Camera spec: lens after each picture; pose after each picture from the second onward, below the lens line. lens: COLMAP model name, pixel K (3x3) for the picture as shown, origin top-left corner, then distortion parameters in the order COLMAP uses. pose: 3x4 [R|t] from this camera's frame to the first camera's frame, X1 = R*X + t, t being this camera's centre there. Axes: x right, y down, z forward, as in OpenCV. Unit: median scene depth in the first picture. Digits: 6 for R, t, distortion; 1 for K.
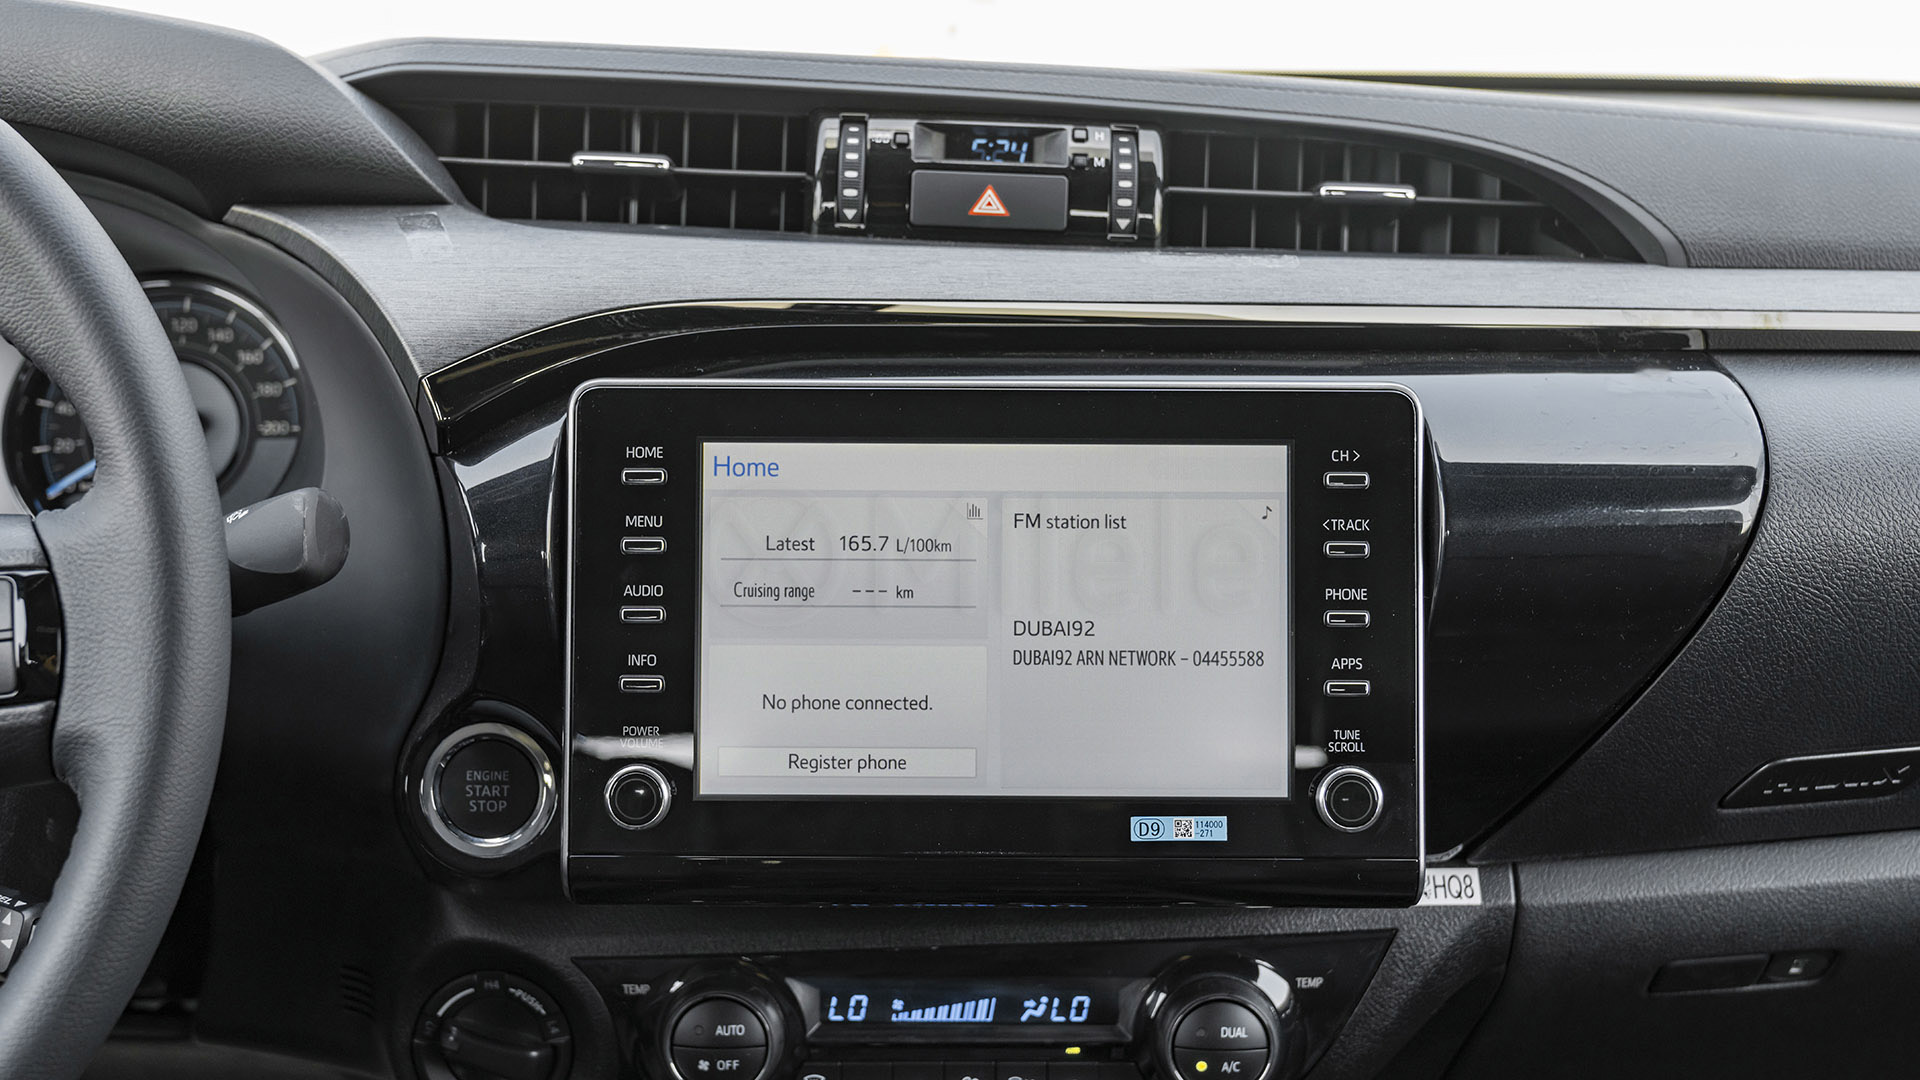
lens RADIAL K [[2007.3, 0, 948.4], [0, 2007.3, 596.7], [0, 0, 1]] dist [0.013063, 0.000000]
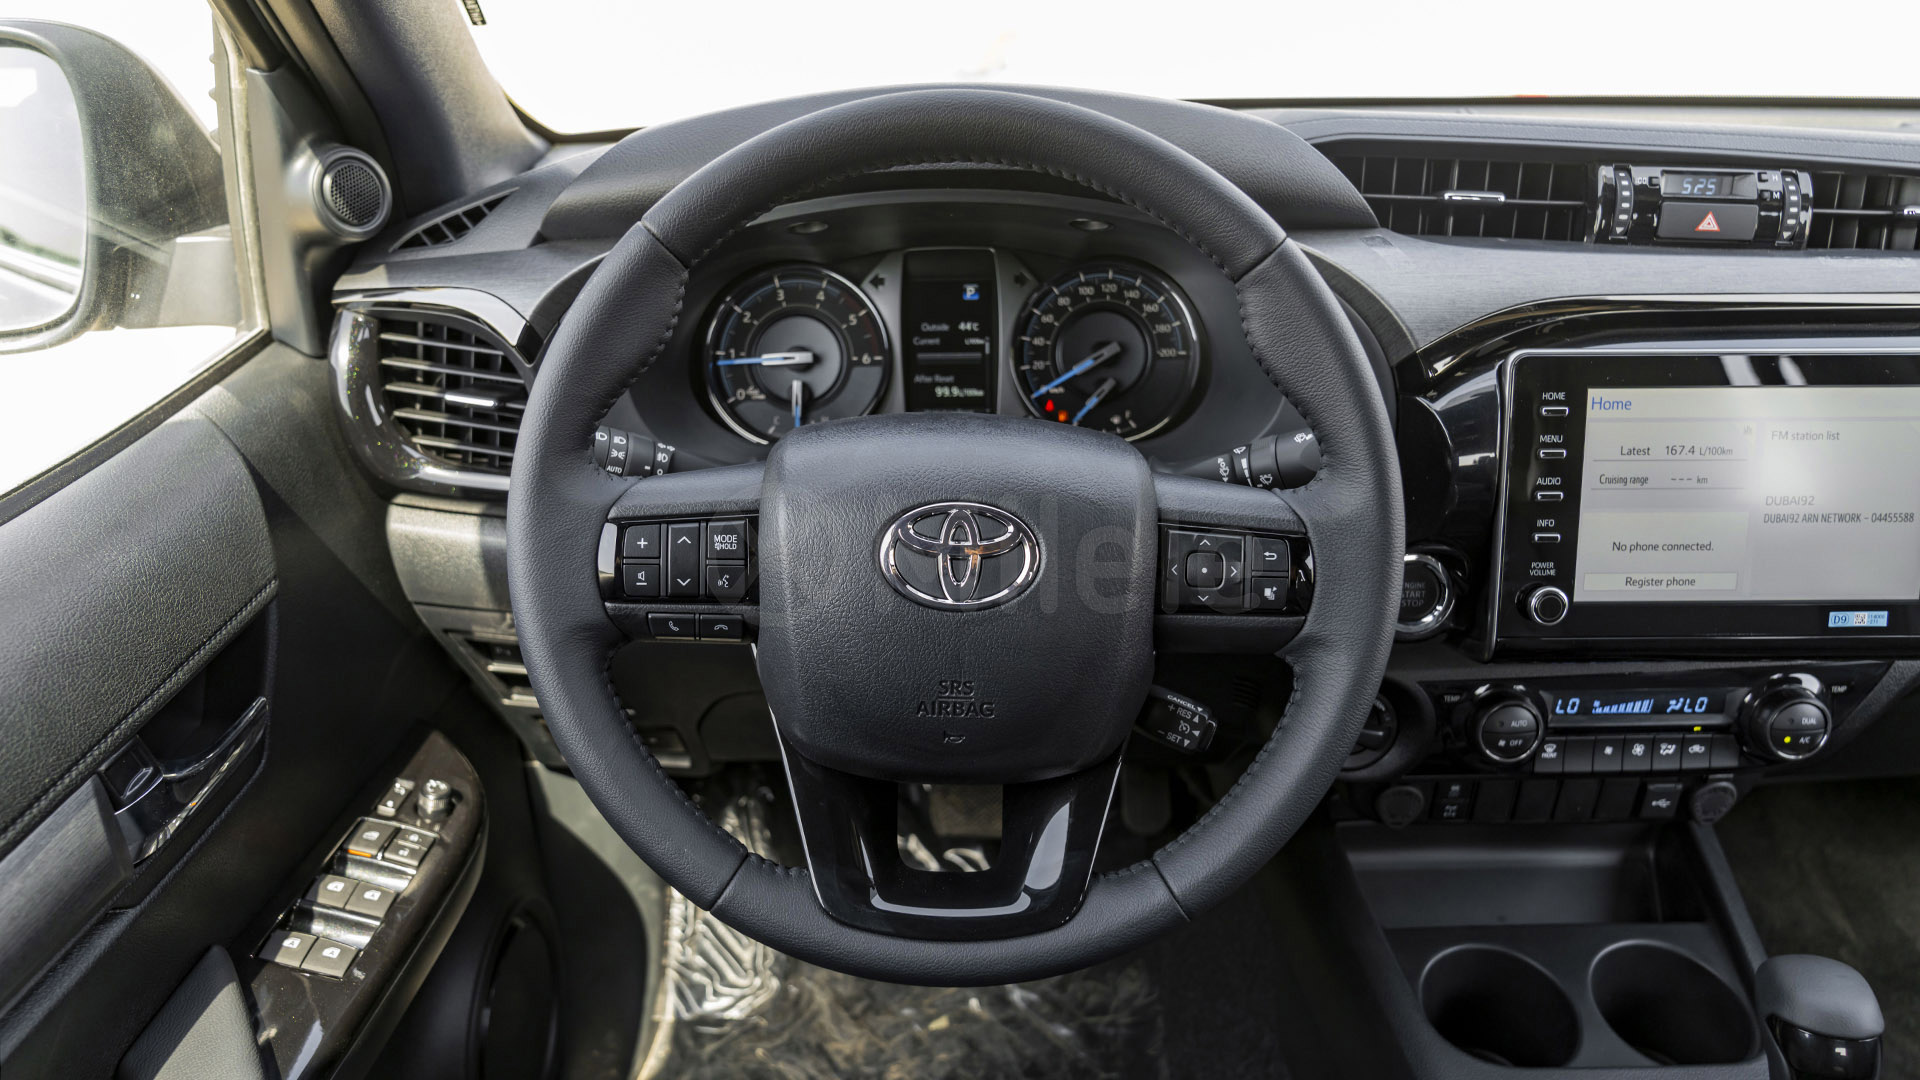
lens RADIAL K [[1162.8, 0, 970.7], [0, 1162.8, 554.3], [0, 0, 1]] dist [-0.023401, 0.003861]
pose [[0.999905, -0.011312, -0.007866, -0.591674], [0.012562, 0.983006, 0.183144, -0.118038], [0.005661, -0.183226, 0.983055, 0.054221]]
